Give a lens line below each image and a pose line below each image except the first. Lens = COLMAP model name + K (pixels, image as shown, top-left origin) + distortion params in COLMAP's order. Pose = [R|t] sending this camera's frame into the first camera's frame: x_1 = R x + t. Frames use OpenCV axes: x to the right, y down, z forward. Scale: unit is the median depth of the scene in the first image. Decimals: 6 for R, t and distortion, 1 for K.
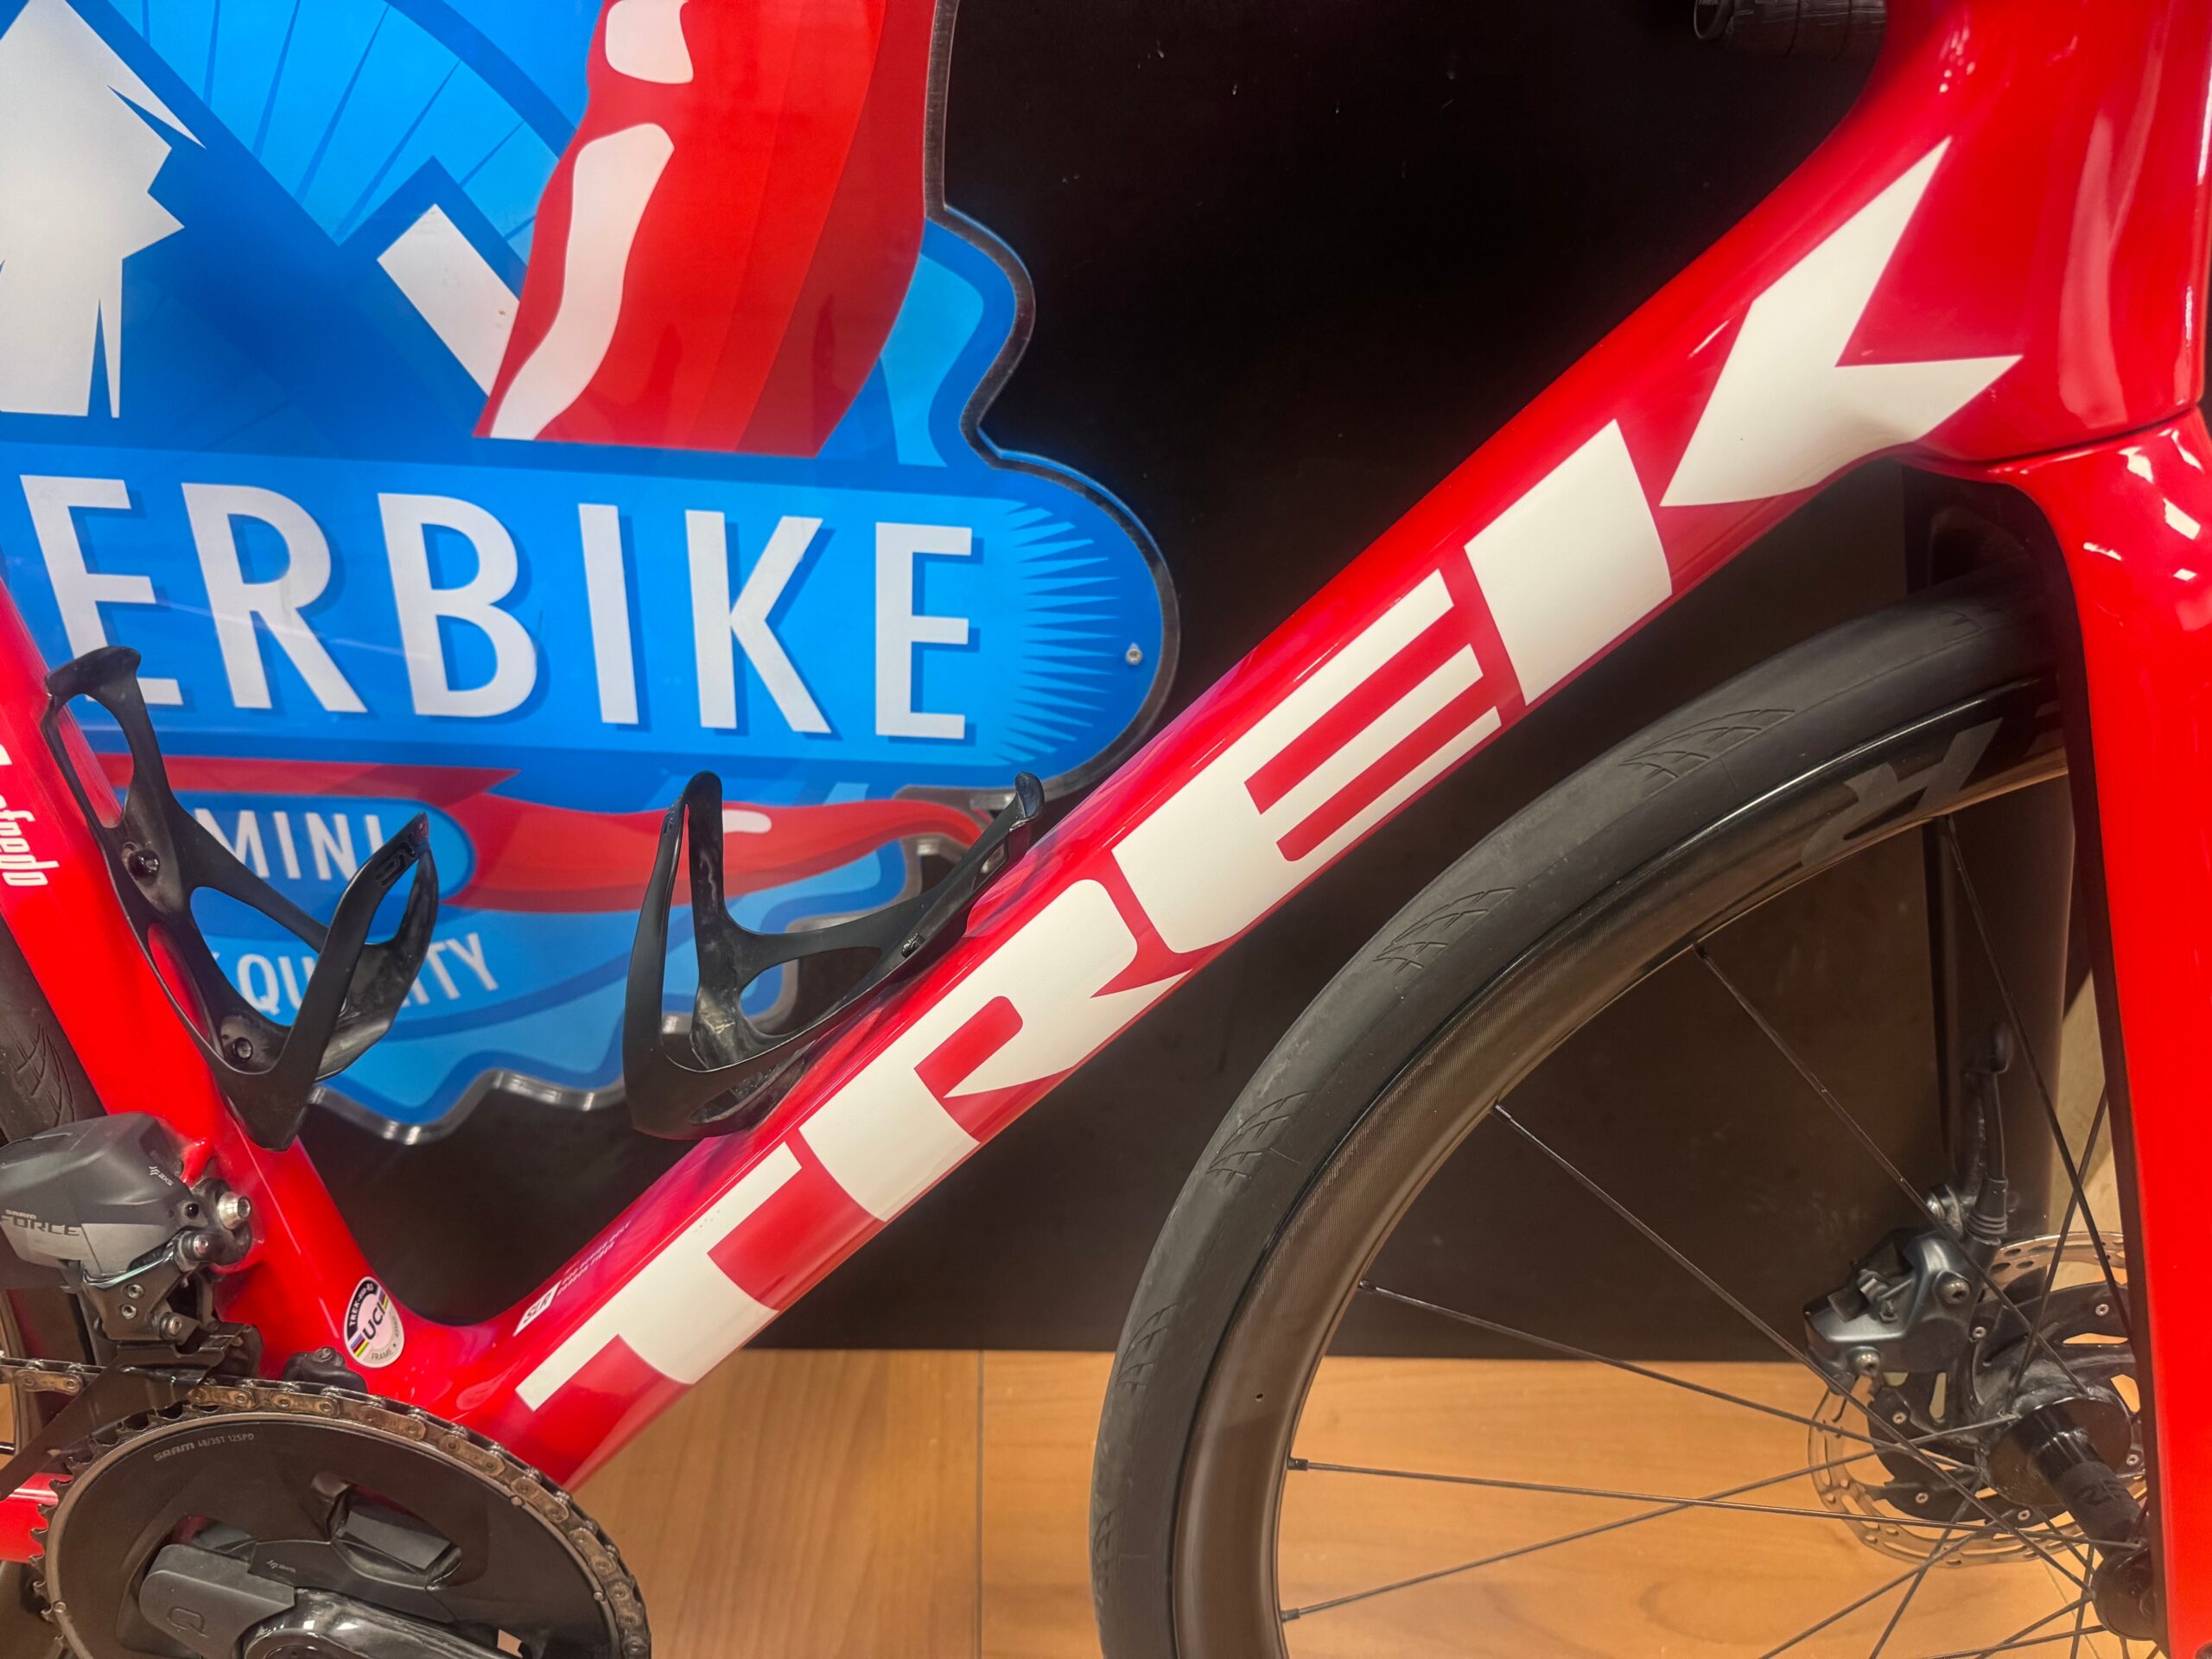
lens RADIAL K [[1601.4, 0, 1104.4], [0, 1601.4, 836.5], [0, 0, 1]] dist [0.039299, -0.057500]
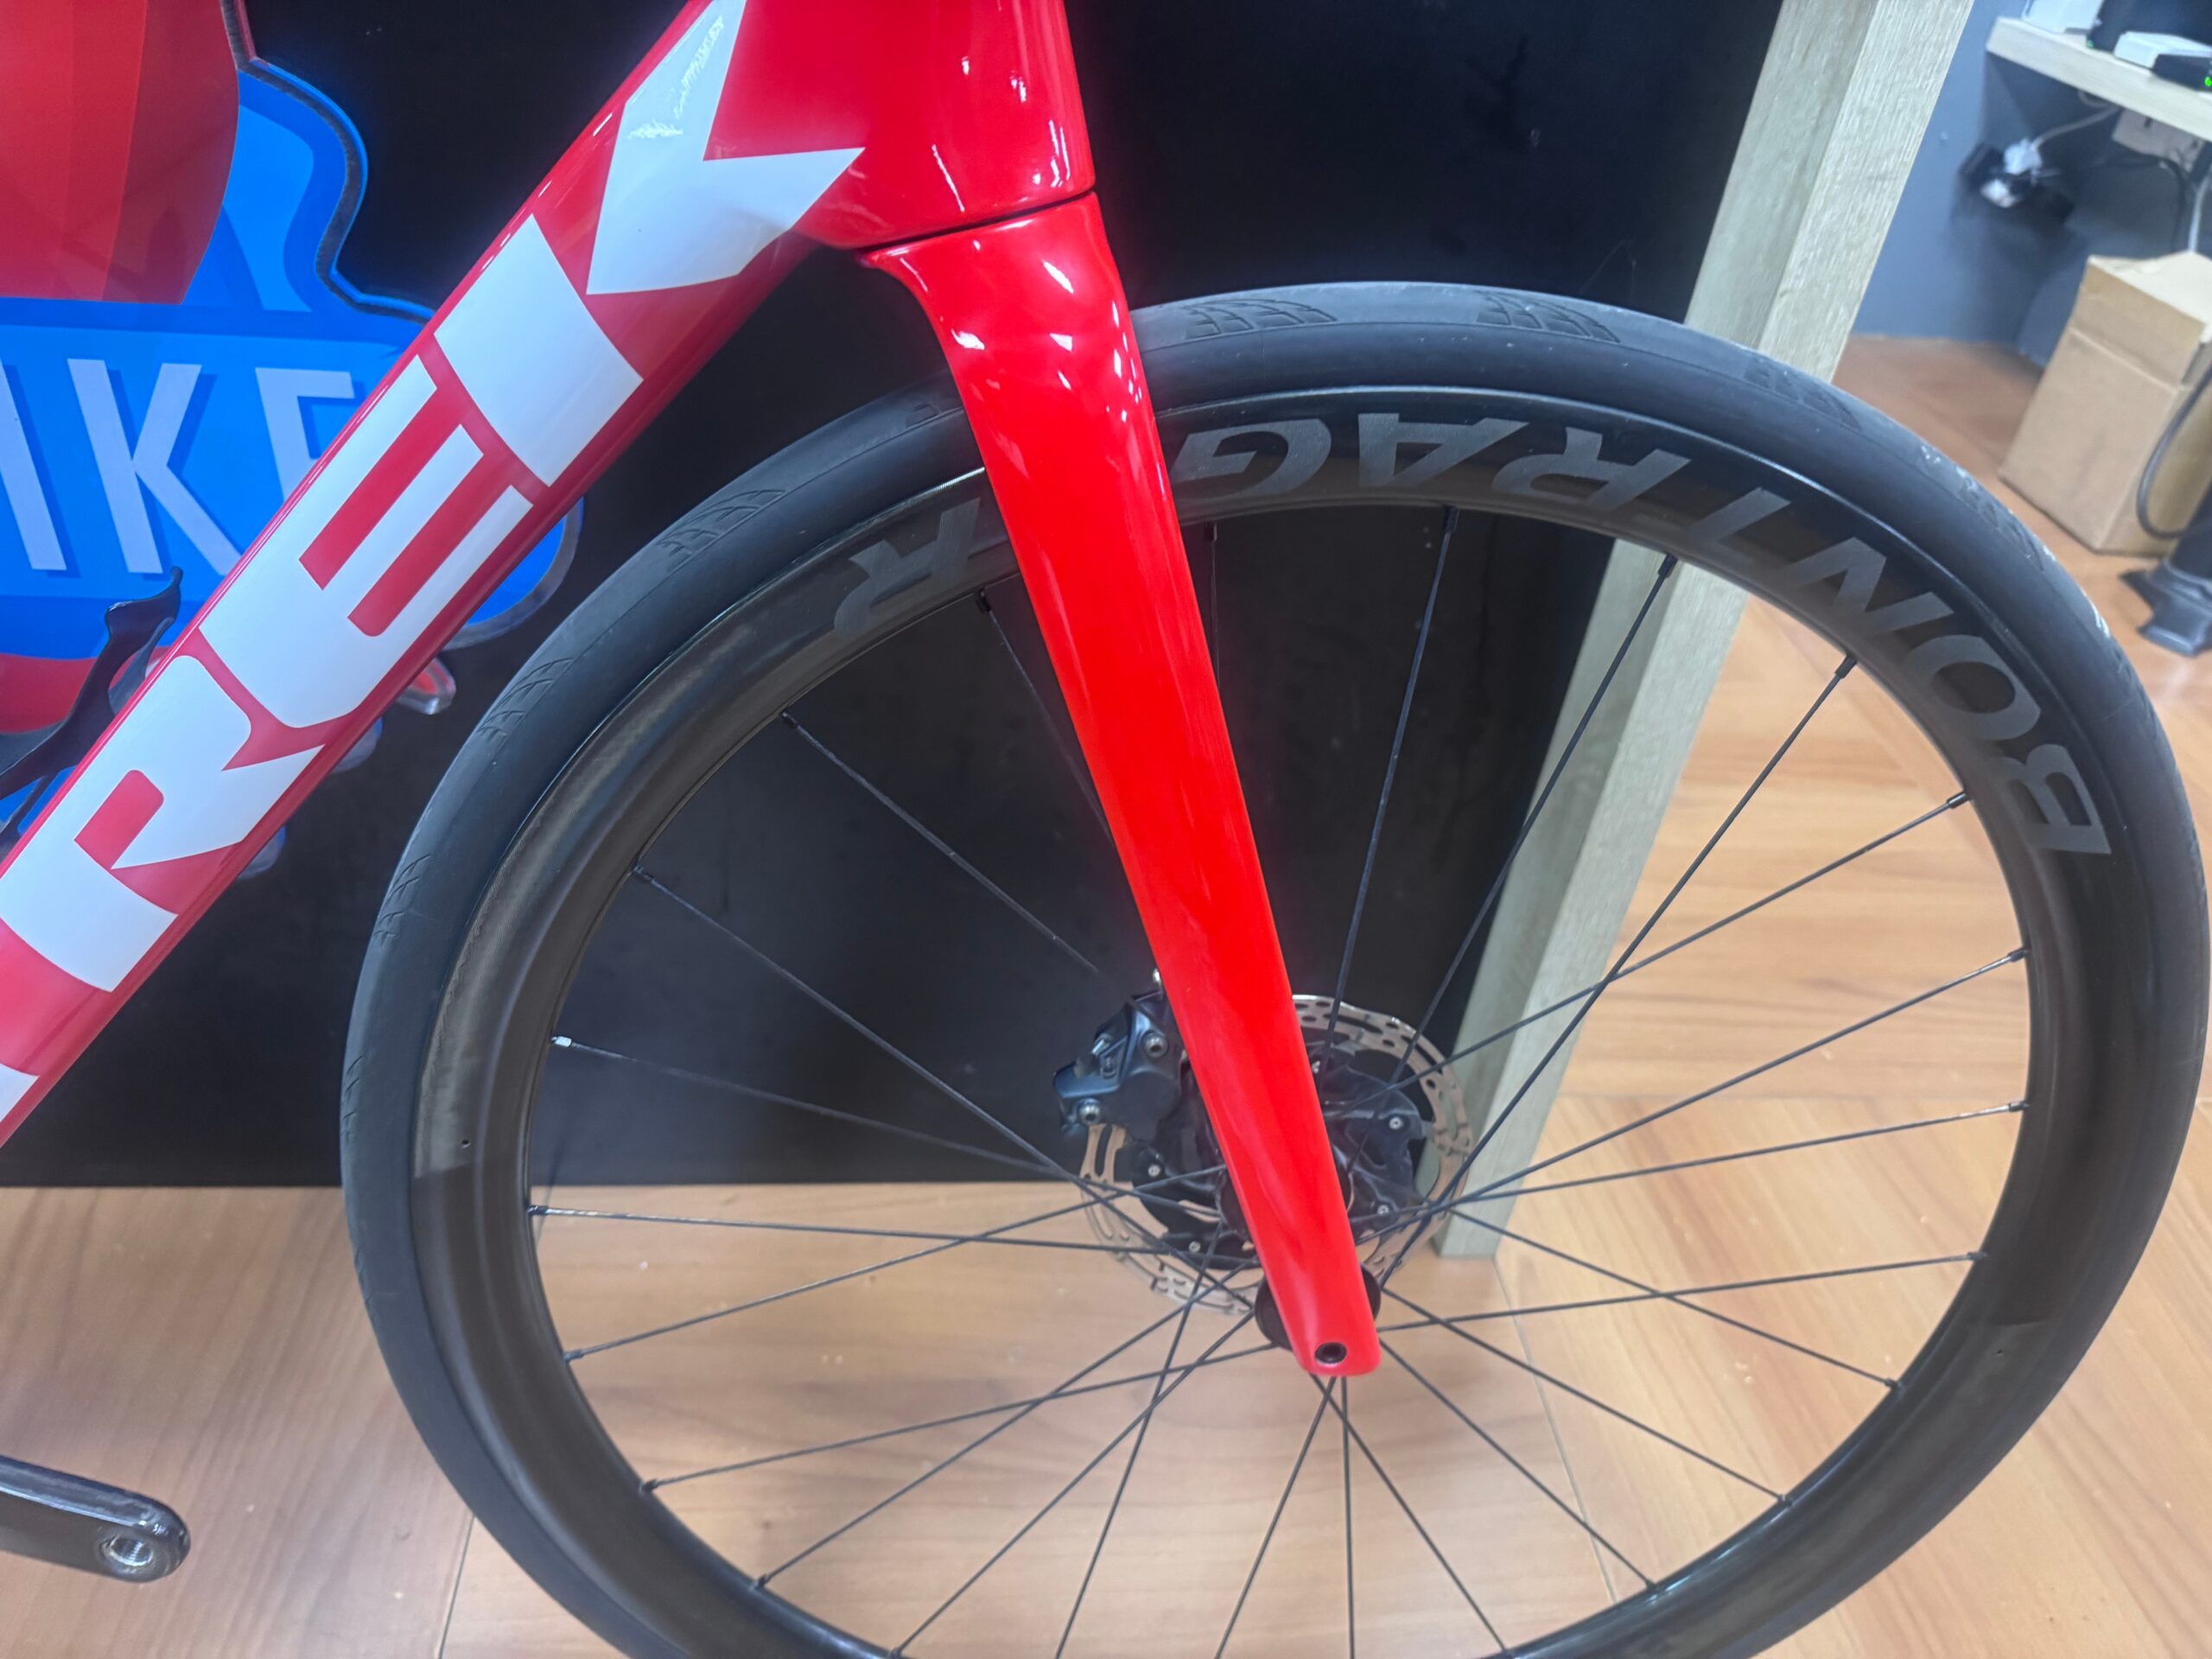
lens RADIAL K [[1601.4, 0, 1094.2], [0, 1601.4, 824.4], [0, 0, 1]] dist [0.039299, -0.057500]
pose [[0.999649, -0.016903, 0.020416, 0.408355], [0.016054, 0.999029, 0.041034, 0.073229], [-0.021090, -0.040692, 0.998949, -0.082749]]
